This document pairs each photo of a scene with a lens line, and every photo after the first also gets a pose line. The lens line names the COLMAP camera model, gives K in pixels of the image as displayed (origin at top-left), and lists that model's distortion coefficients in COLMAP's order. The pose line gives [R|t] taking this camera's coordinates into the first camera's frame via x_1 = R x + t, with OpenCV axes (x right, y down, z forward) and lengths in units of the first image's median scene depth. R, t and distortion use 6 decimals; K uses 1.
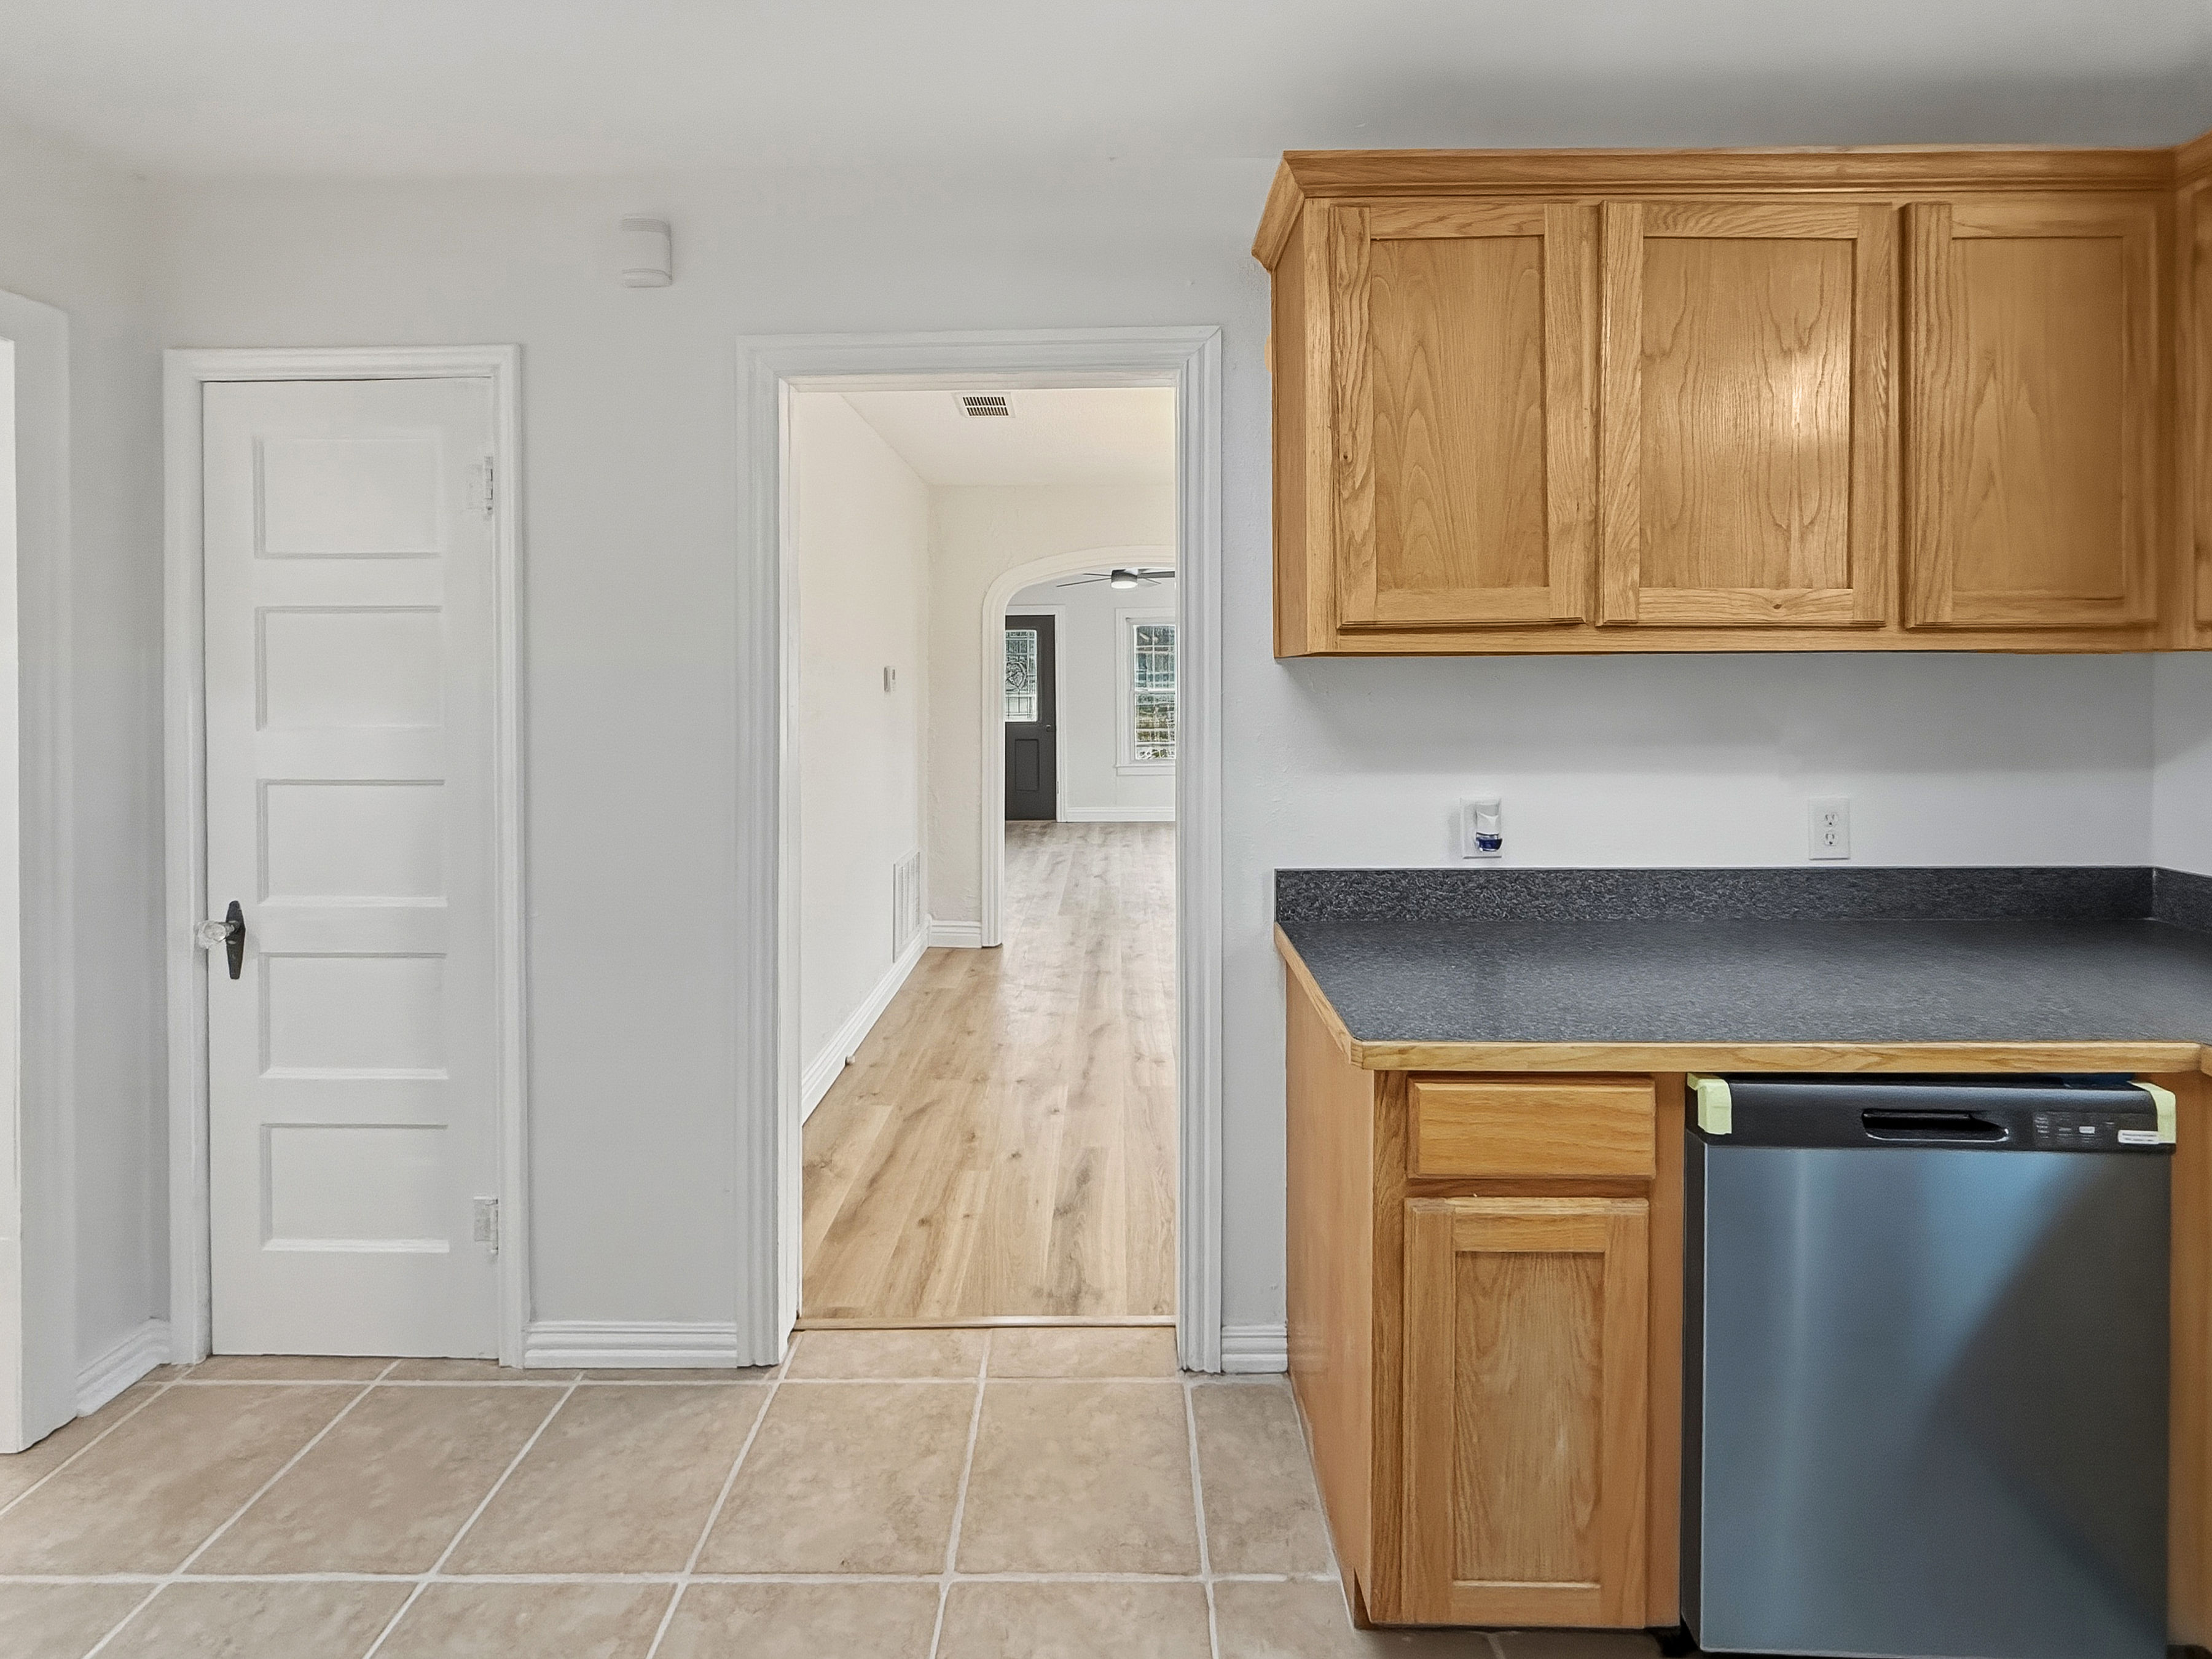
lens RADIAL K [[933.6, 0, 1111.5], [0, 933.6, 697.3], [0, 0, 1]] dist [0.000495, -0.000346]
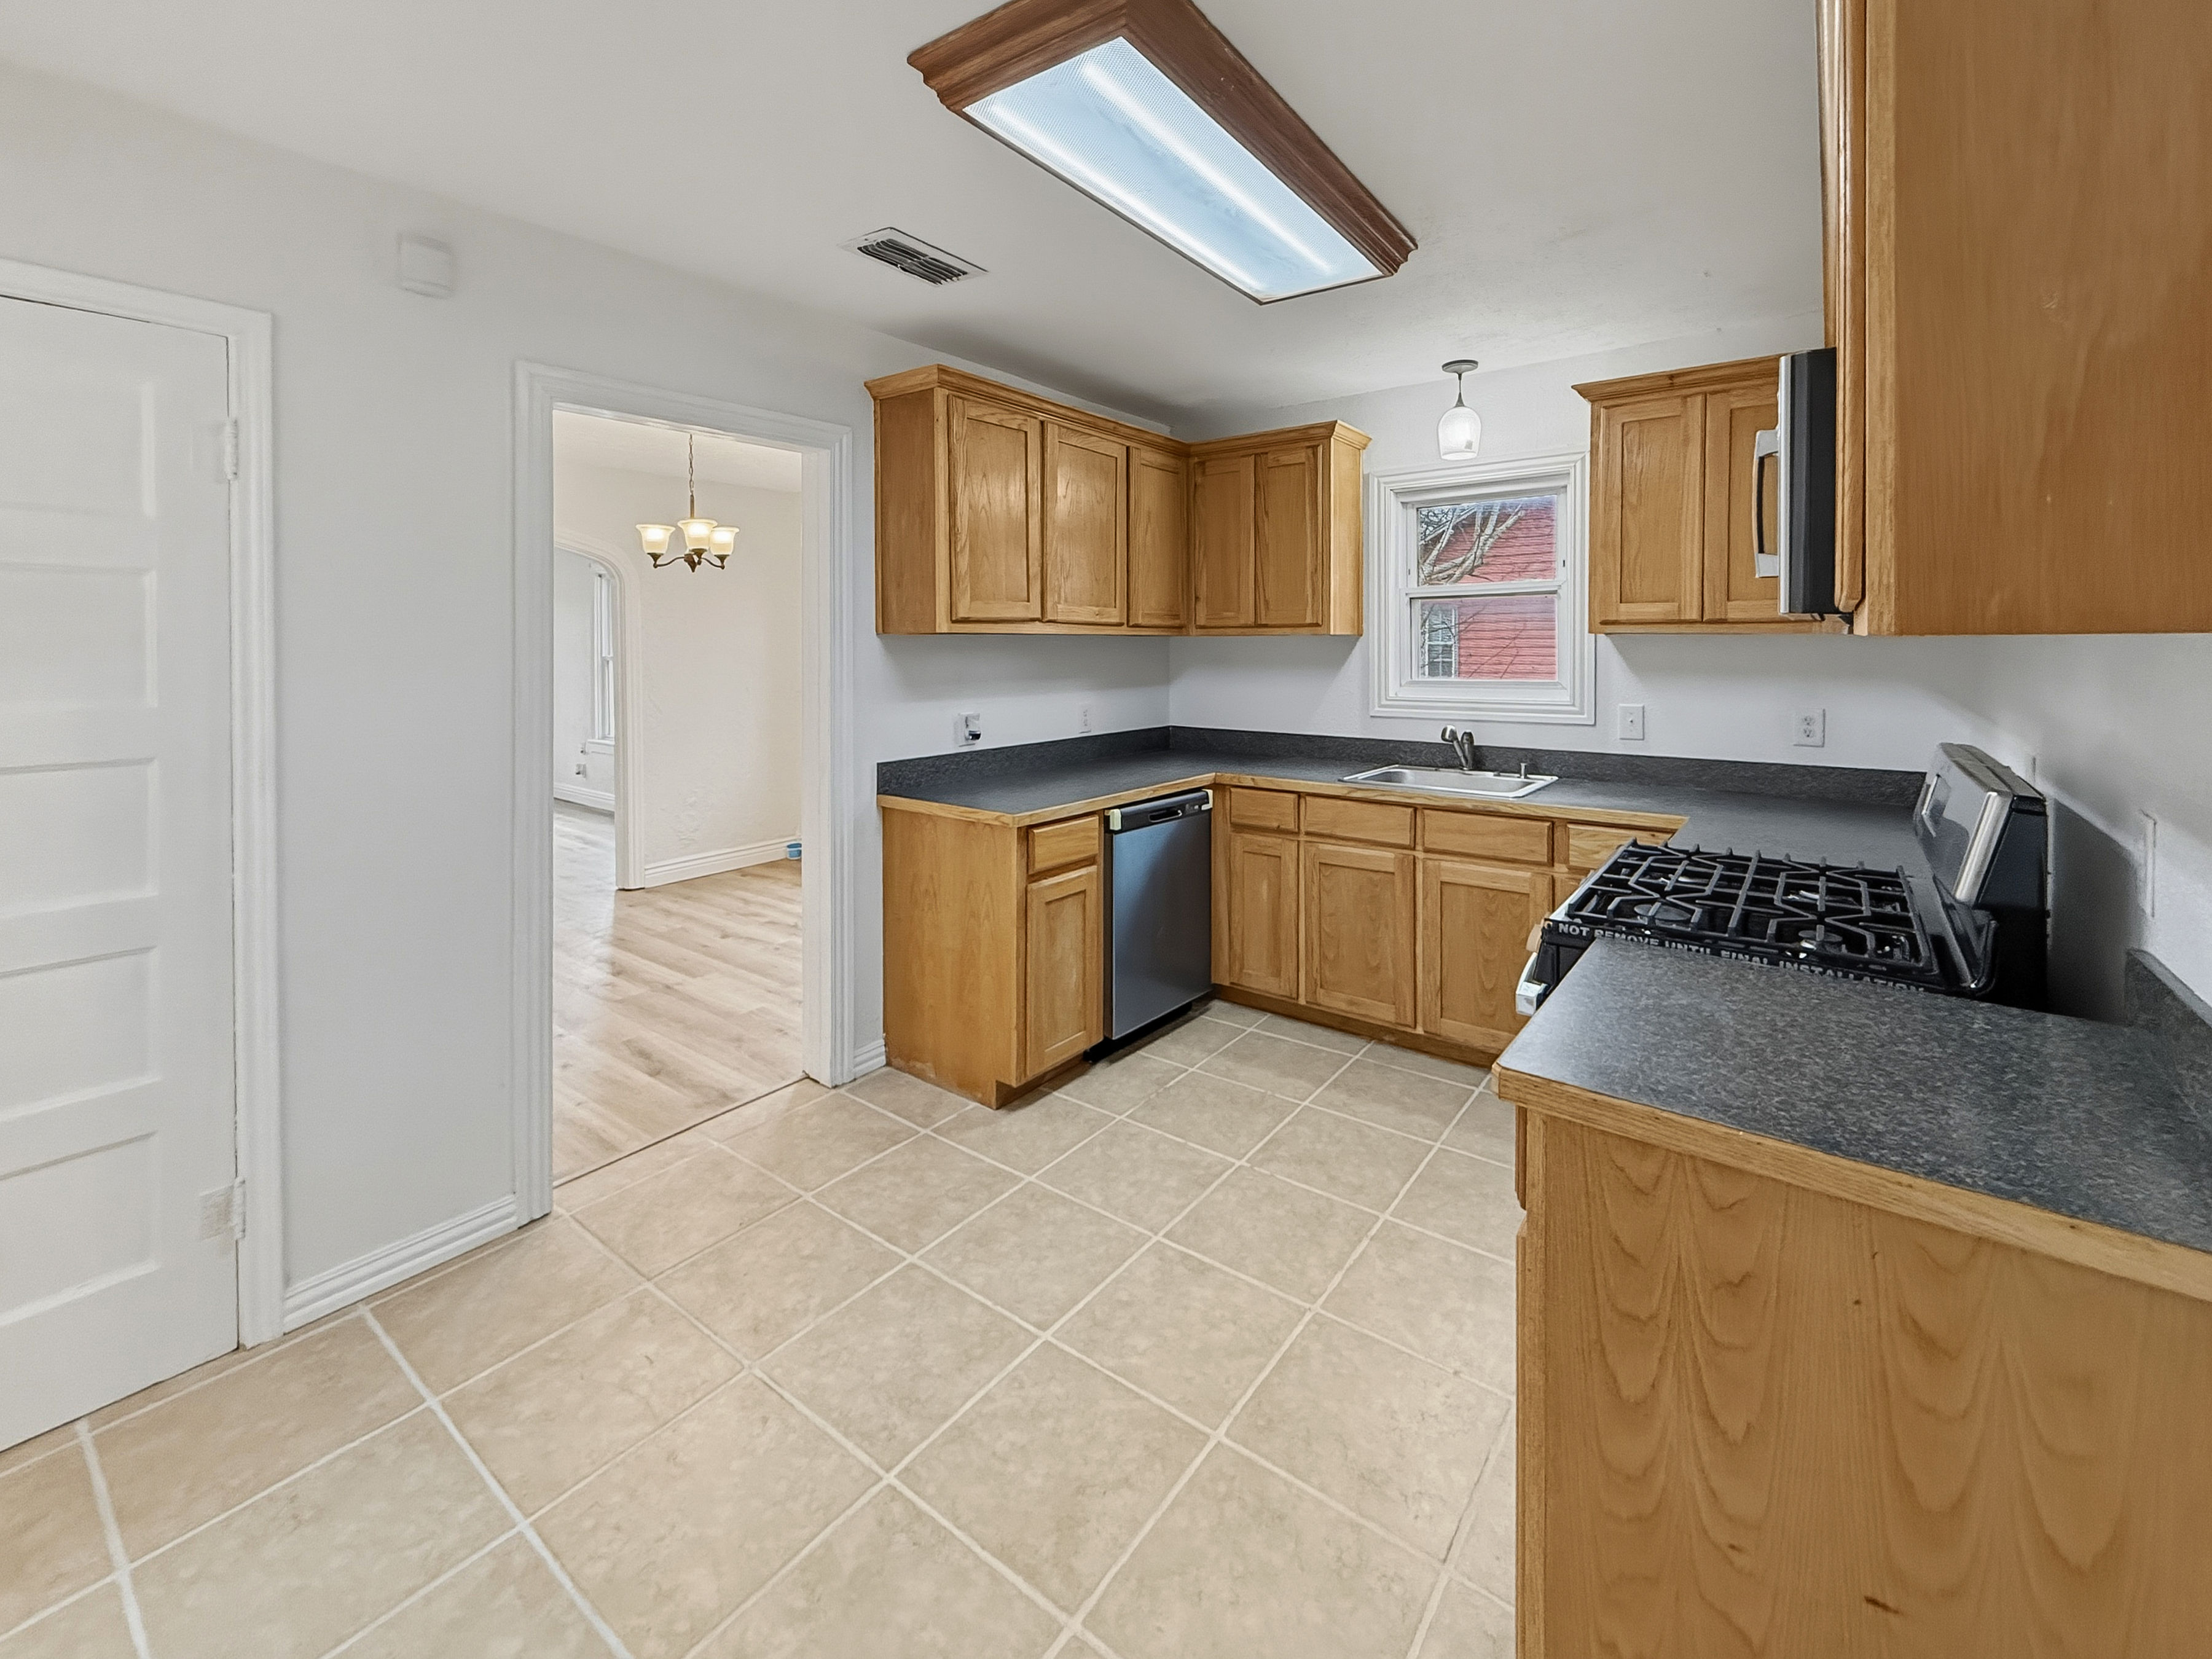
lens RADIAL K [[902.1, 0, 1127.5], [0, 902.1, 679.4], [0, 0, 1]] dist [0.000129, -0.000064]
pose [[0.596167, -0.031234, 0.802252, -1.027923], [0.015146, 0.999503, 0.027658, -0.000057], [-0.802717, -0.004338, 0.596344, -0.374397]]
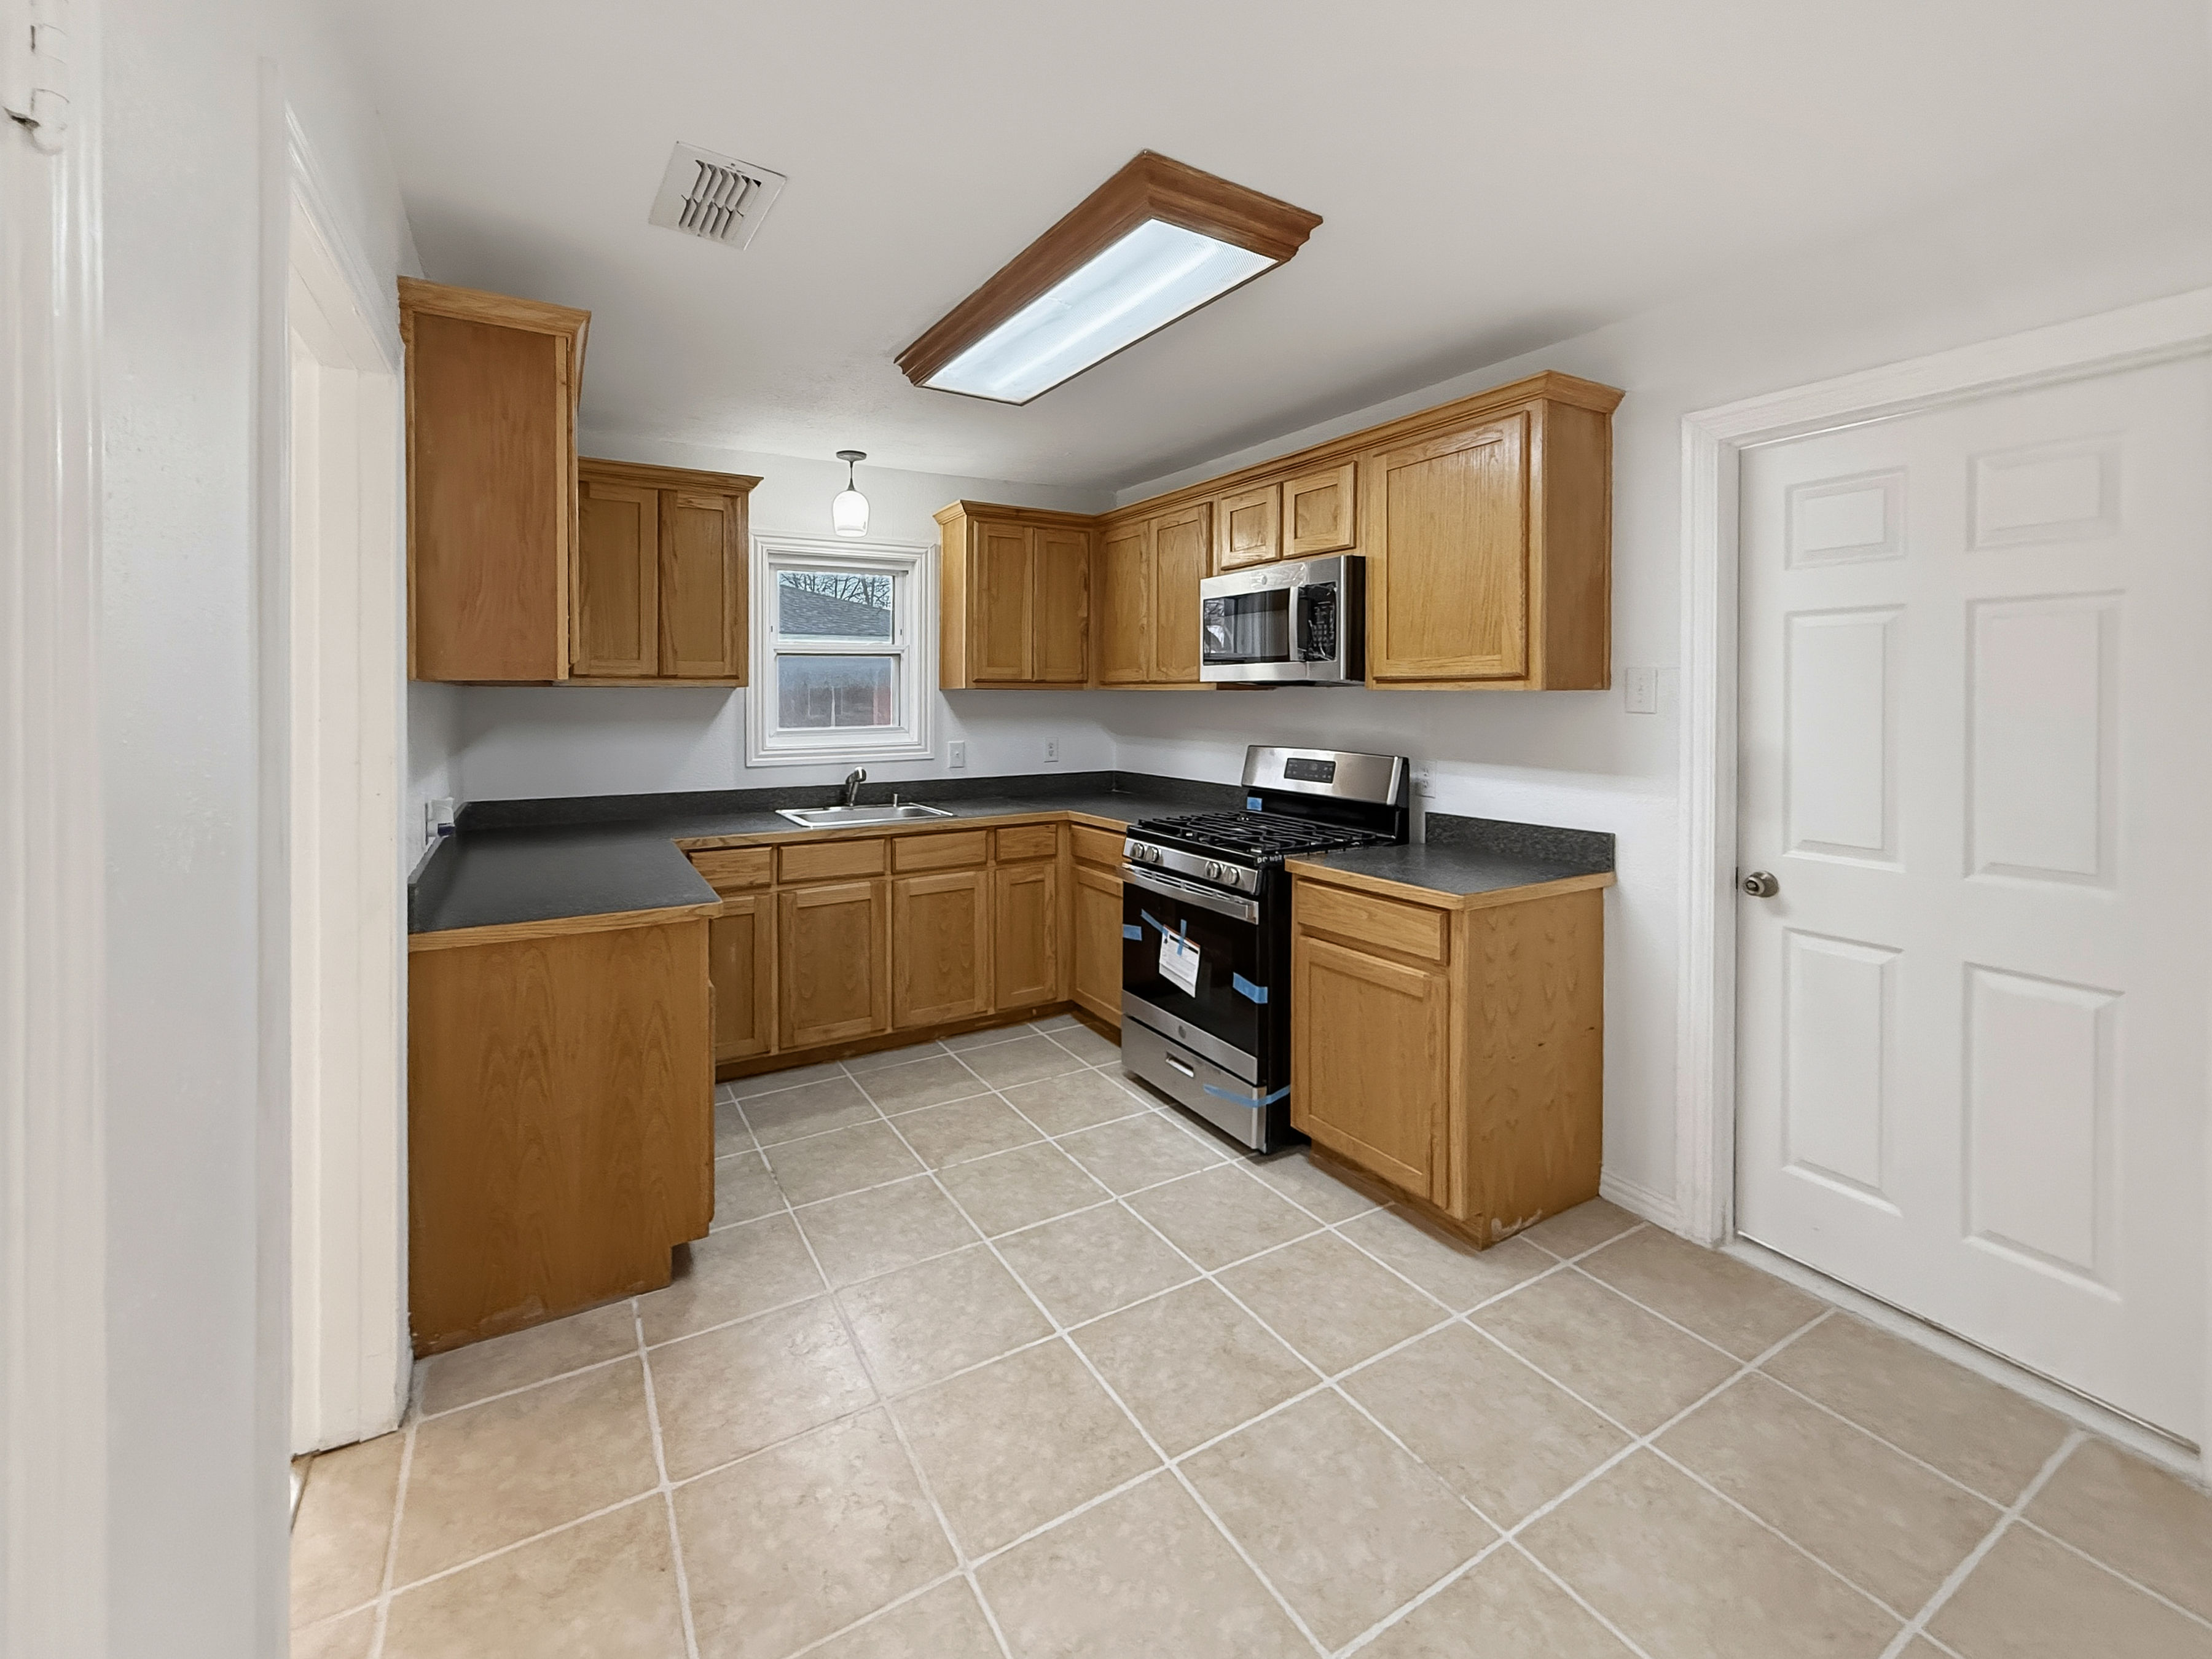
lens RADIAL K [[894.3, 0, 1049.5], [0, 894.3, 717.0], [0, 0, 1]] dist [0.000374, -0.000043]
pose [[-0.463968, -0.017832, 0.885673, -1.271971], [0.016593, 0.999447, 0.028816, -0.018856], [-0.885697, 0.028066, -0.463415, 0.999144]]
